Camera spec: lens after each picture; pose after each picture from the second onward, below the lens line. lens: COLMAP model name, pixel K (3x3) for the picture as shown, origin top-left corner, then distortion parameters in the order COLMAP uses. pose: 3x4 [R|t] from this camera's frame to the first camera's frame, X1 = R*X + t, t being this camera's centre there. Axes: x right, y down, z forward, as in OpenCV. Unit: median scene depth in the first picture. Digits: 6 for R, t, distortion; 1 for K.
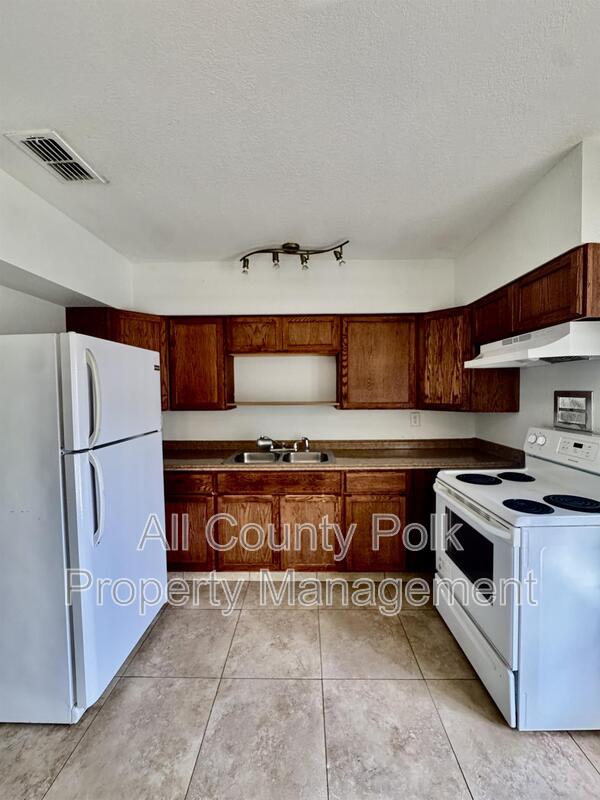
lens RADIAL K [[321.3, 0, 301.9], [0, 321.3, 399.1], [0, 0, 1]] dist [-0.002260, -0.000067]
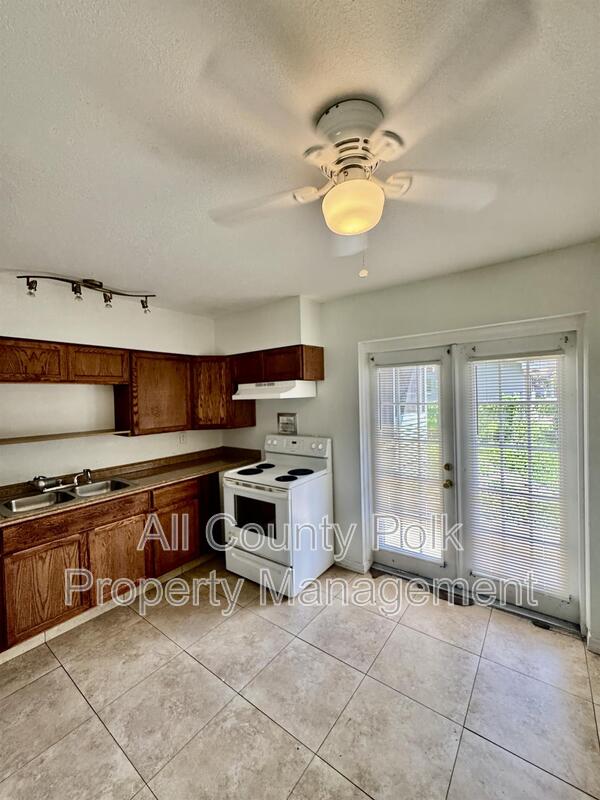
lens RADIAL K [[319.9, 0, 296.5], [0, 319.9, 400.7], [0, 0, 1]] dist [-0.001827, -0.000097]
pose [[0.598921, -0.018543, 0.800594, -0.461185], [0.044320, 0.998967, -0.010018, -0.059417], [-0.799581, 0.041483, 0.599124, -0.109751]]
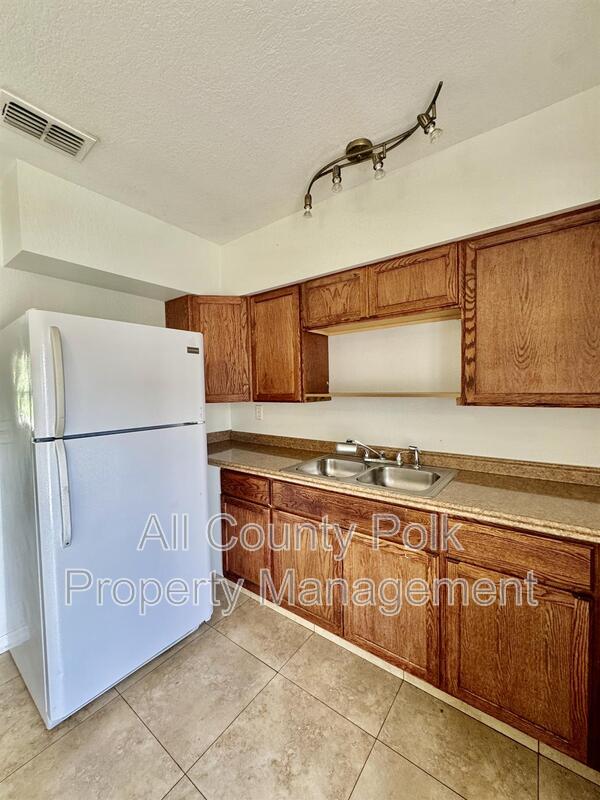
lens RADIAL K [[321.3, 0, 301.9], [0, 321.3, 399.1], [0, 0, 1]] dist [-0.002260, -0.000067]
pose [[0.810829, 0.013850, -0.585119, 0.253152], [-0.006289, 0.999868, 0.014953, 0.016590], [0.585249, -0.008444, 0.810809, 0.403672]]
